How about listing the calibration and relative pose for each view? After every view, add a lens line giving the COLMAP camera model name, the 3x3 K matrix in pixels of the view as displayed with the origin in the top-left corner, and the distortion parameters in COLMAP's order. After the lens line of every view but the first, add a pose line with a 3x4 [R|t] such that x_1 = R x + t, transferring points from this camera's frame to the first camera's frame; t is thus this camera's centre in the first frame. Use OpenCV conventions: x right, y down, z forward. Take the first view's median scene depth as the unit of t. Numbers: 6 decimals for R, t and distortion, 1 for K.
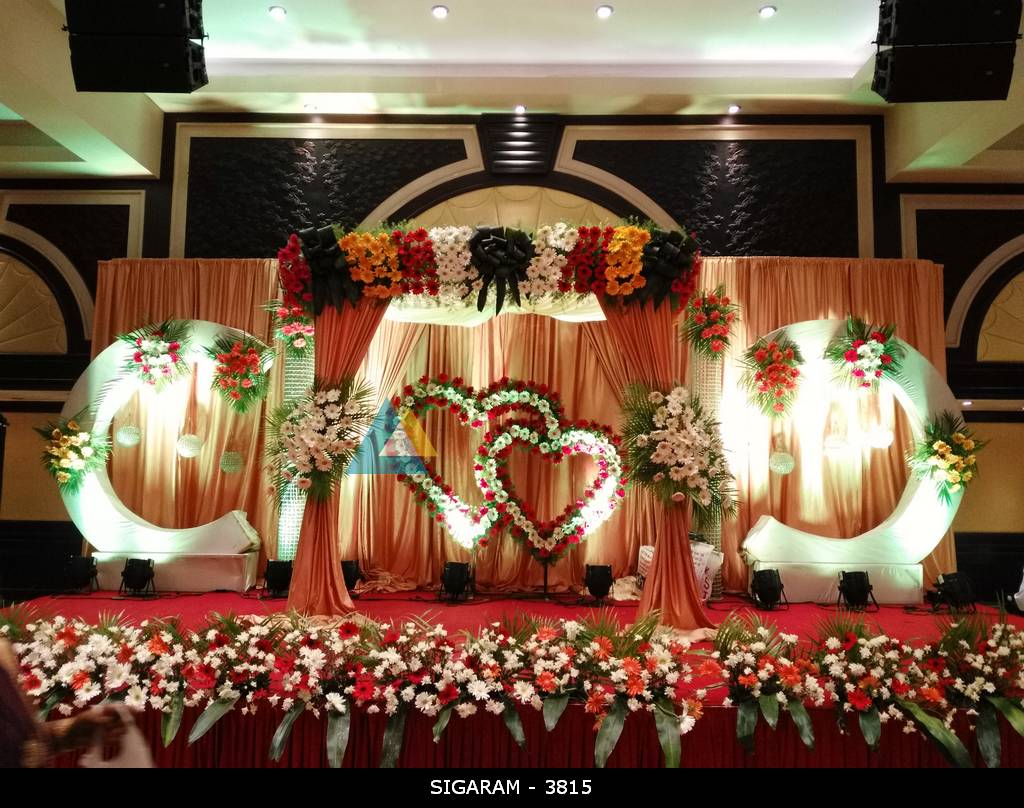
lens RADIAL K [[848.0, 0, 509.0], [0, 848.0, 403.0], [0, 0, 1]] dist [0.070420, -0.047292]
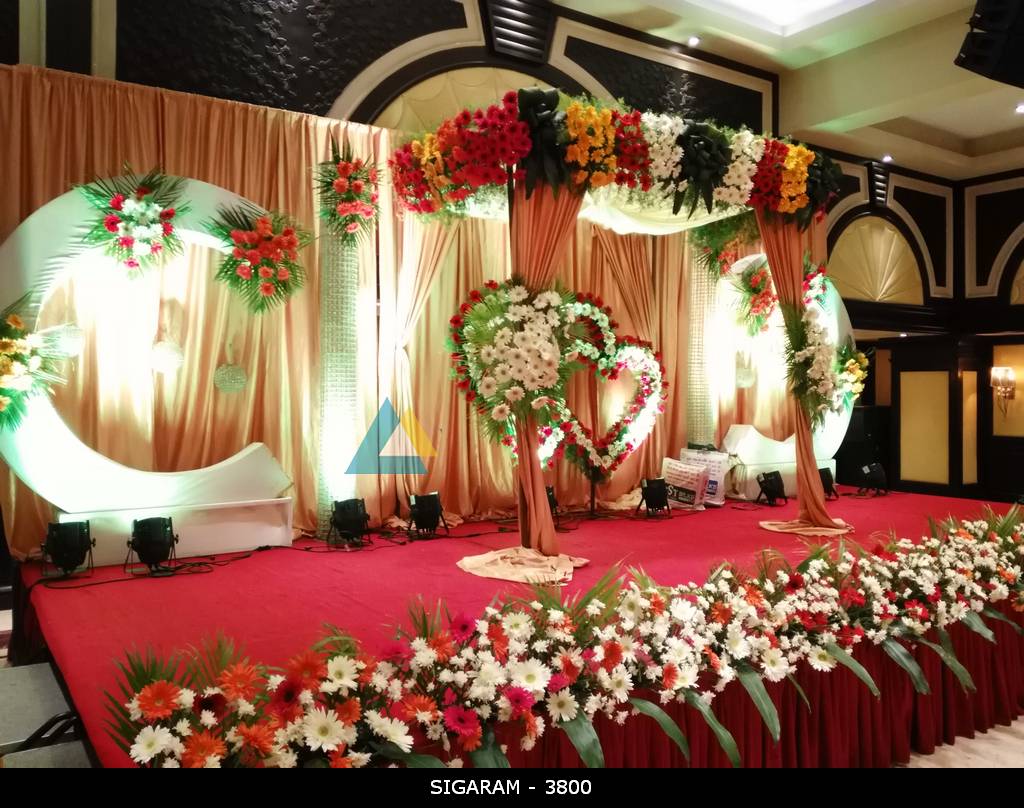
lens RADIAL K [[848.0, 0, 513.4], [0, 848.0, 404.8], [0, 0, 1]] dist [0.070420, -0.047292]
pose [[0.813763, -0.021212, 0.580810, -0.600346], [-0.031271, 0.996288, 0.080199, 0.025191], [-0.580355, -0.083426, 0.810079, 0.273171]]
